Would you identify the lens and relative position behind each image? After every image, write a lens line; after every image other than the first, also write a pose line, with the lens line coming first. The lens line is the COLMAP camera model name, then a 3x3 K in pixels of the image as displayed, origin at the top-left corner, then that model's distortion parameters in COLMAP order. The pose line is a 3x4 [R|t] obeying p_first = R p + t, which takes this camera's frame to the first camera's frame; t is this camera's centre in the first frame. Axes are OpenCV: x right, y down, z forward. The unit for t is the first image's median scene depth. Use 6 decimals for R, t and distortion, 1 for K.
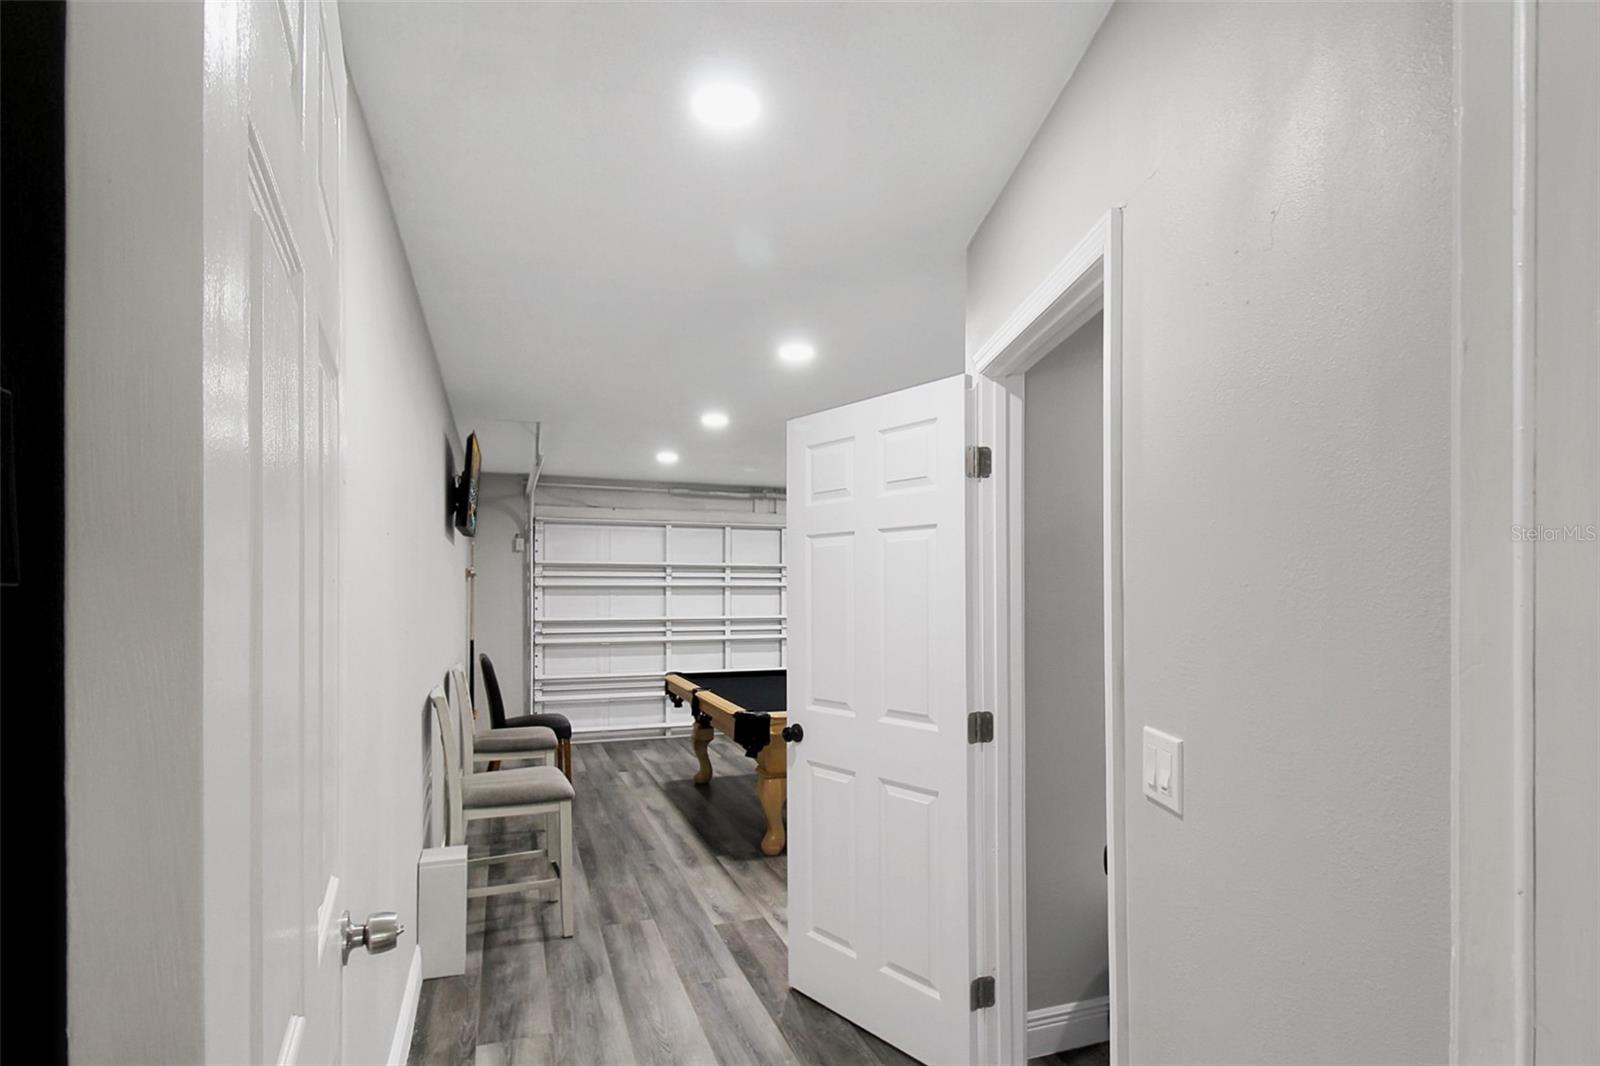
lens RADIAL K [[762.4, 0, 800.1], [0, 762.4, 581.1], [0, 0, 1]] dist [0.000436, -0.000006]
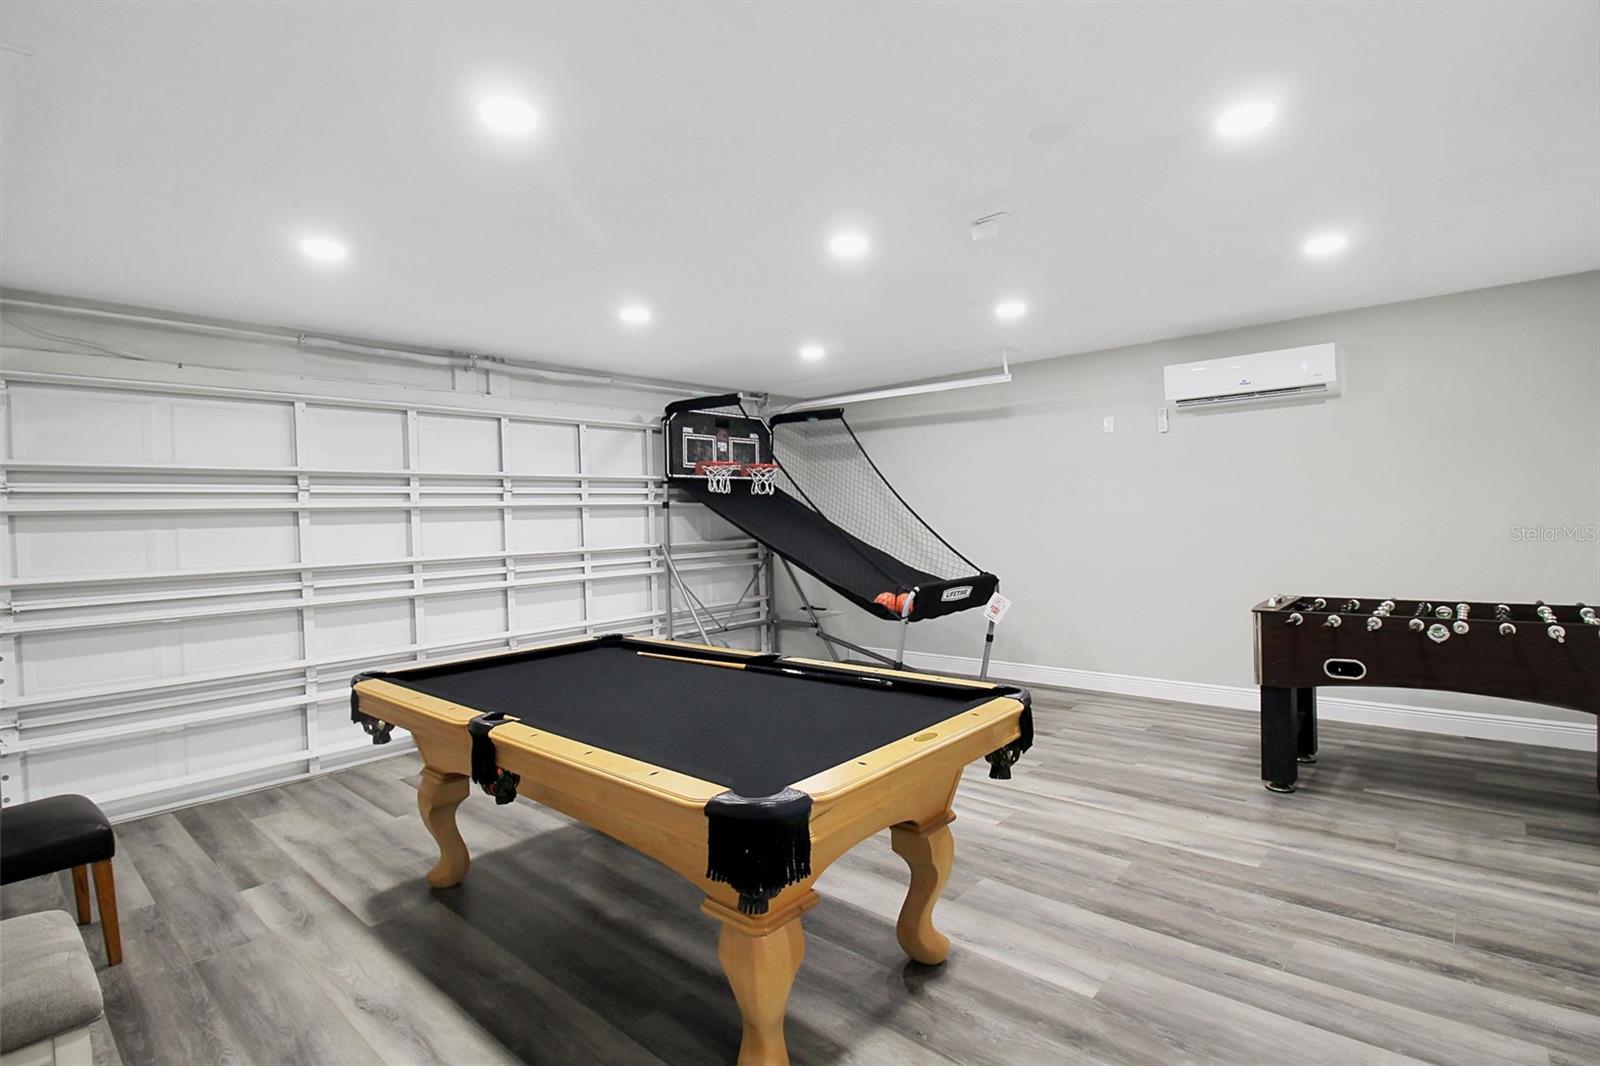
lens RADIAL K [[751.7, 0, 798.4], [0, 751.7, 525.0], [0, 0, 1]] dist [0.001527, -0.015812]
pose [[0.881441, -0.032333, 0.471186, -0.134317], [0.024108, 0.999434, 0.023481, 0.016739], [-0.471678, -0.009338, 0.881721, 0.403073]]
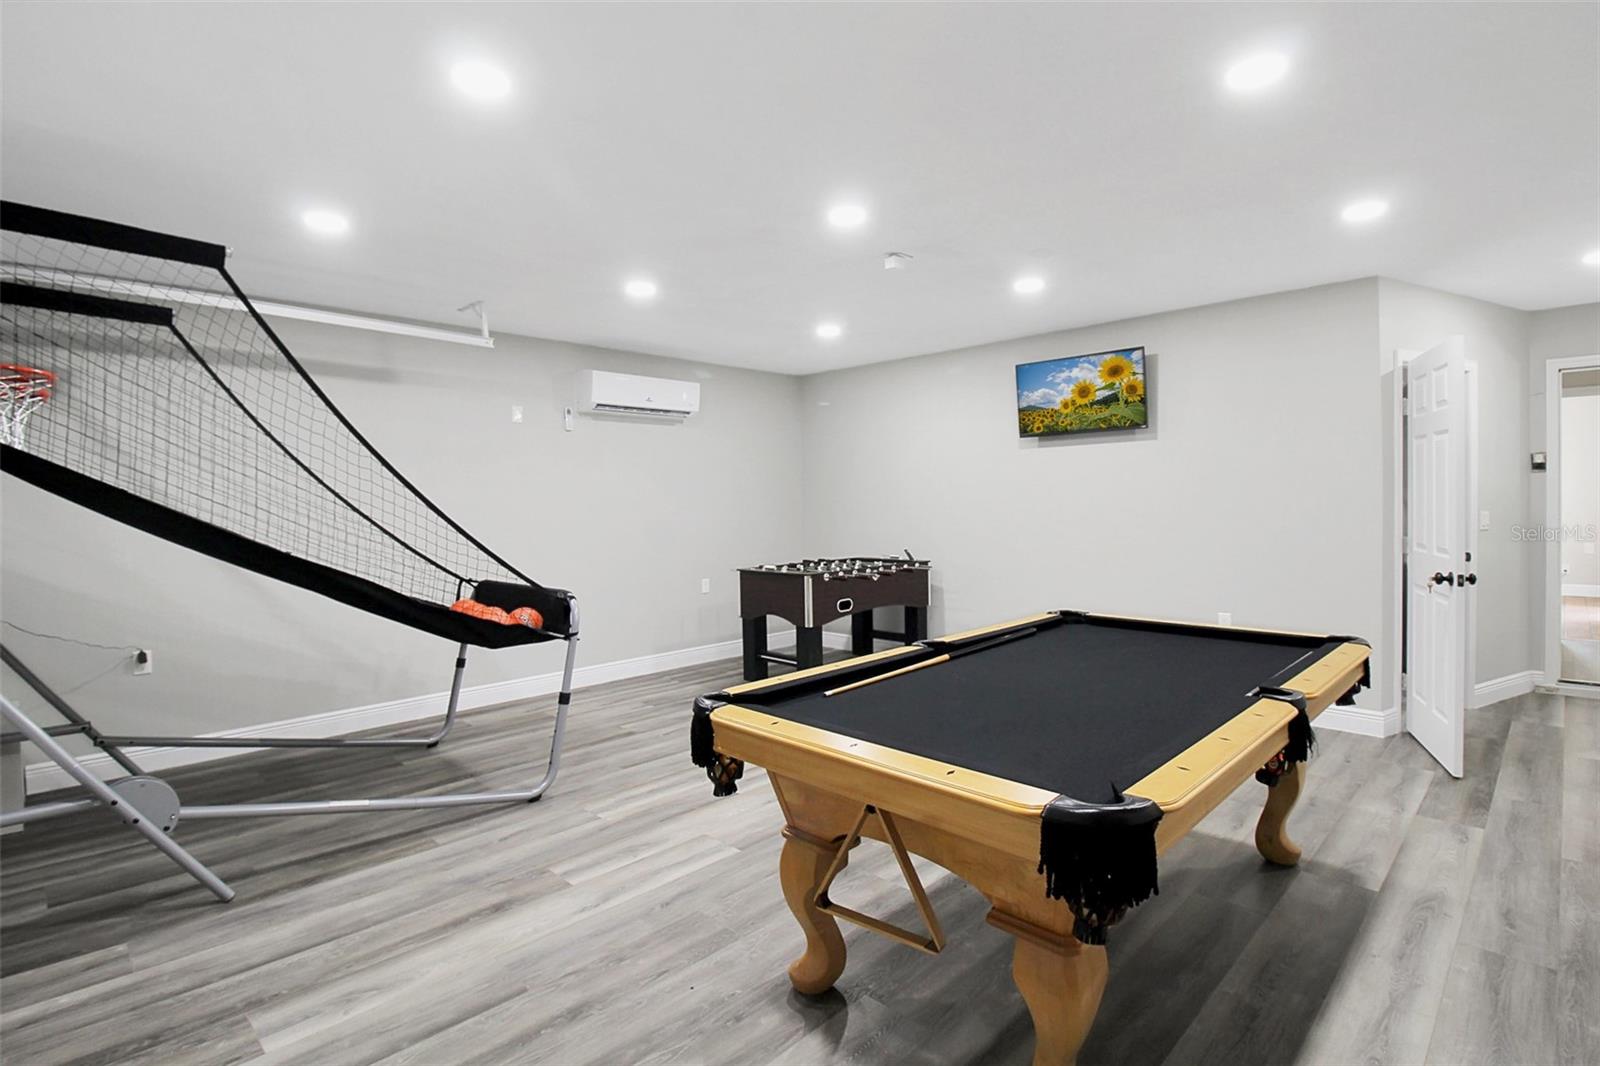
lens RADIAL K [[782.0, 0, 802.4], [0, 782.0, 506.2], [0, 0, 1]] dist [-0.000723, -0.012855]
pose [[-0.412816, -0.002675, 0.910811, -0.313583], [0.000988, 0.999994, 0.003385, 0.027372], [-0.910814, 0.002297, -0.412810, 1.075466]]
